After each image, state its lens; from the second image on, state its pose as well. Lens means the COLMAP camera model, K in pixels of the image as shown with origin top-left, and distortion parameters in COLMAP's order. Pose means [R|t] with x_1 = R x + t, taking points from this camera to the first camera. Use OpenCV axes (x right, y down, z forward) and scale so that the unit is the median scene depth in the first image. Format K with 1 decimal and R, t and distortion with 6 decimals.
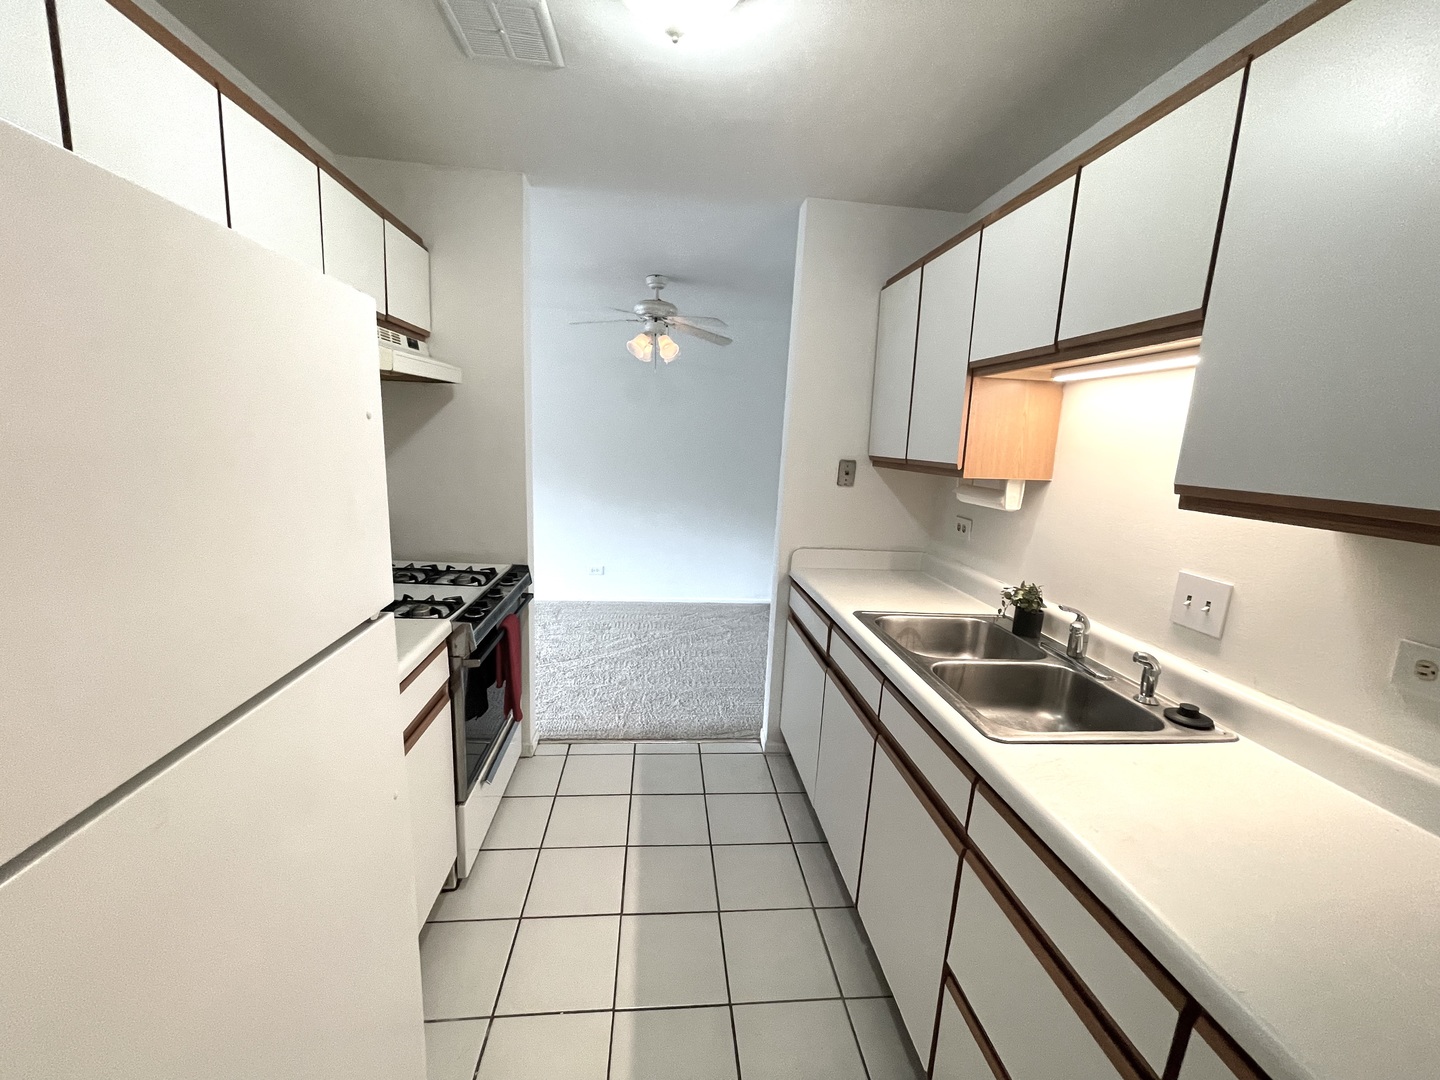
lens RADIAL K [[579.7, 0, 720.0], [0, 579.7, 540.0], [0, 0, 1]] dist [0.030997, -0.000029]
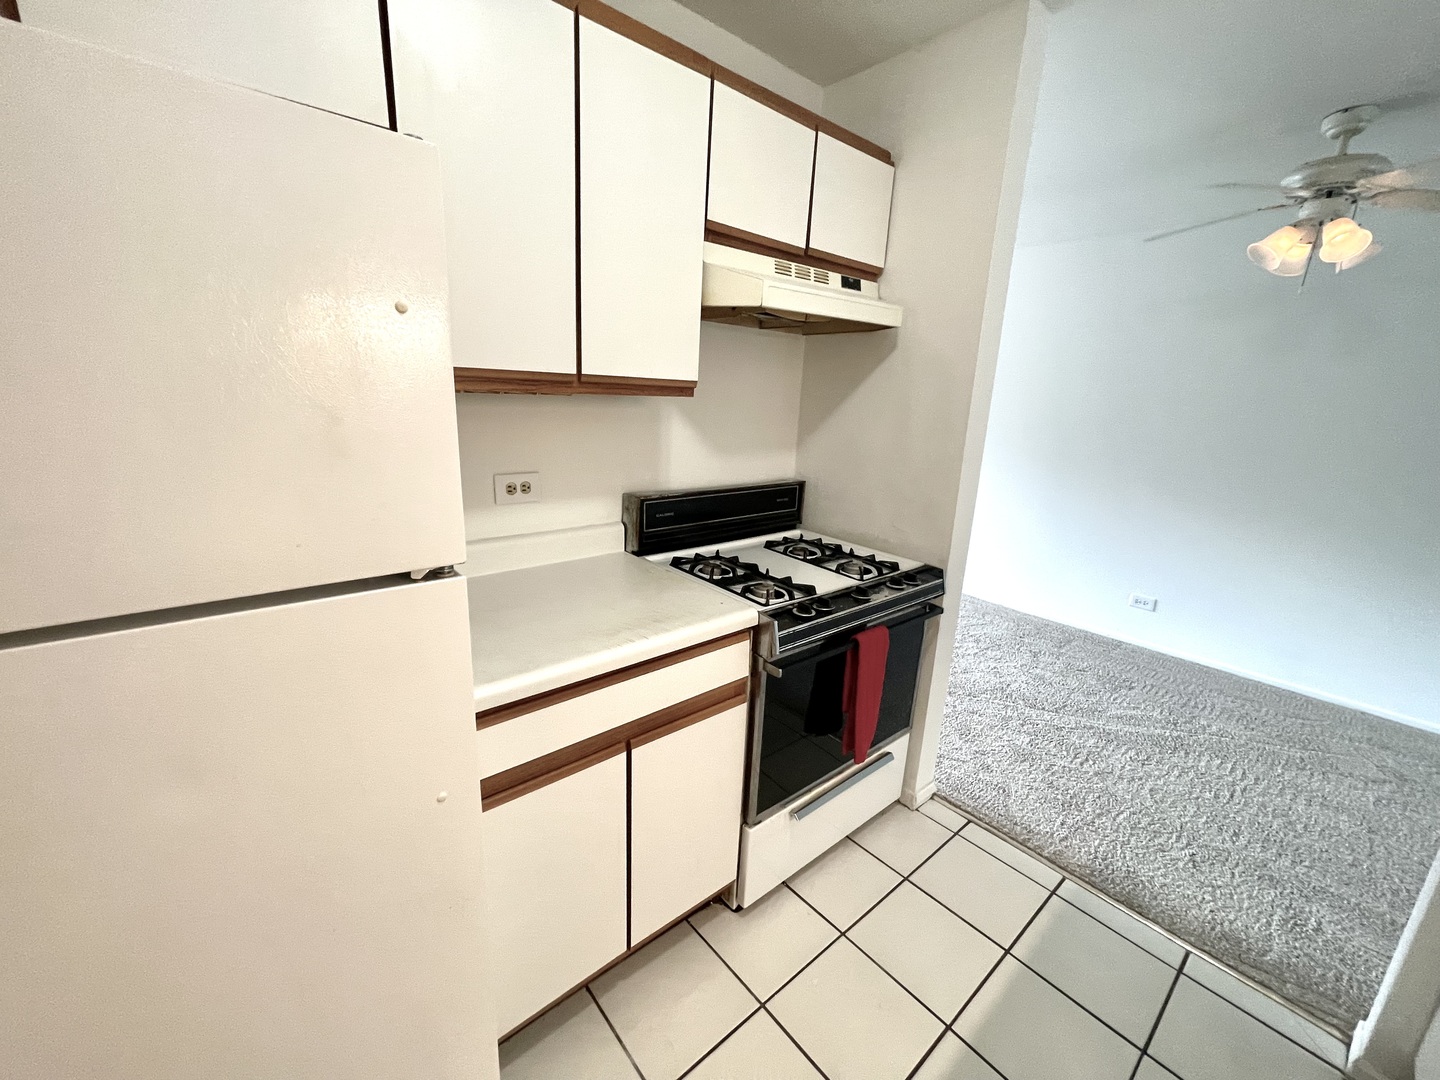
lens RADIAL K [[582.4, 0, 720.0], [0, 582.4, 540.0], [0, 0, 1]] dist [-0.001546, -0.000368]
pose [[0.565528, 0.181940, -0.804410, 0.088380], [-0.164180, 0.980677, 0.106383, -0.022149], [0.808222, 0.071905, 0.584471, 0.293699]]
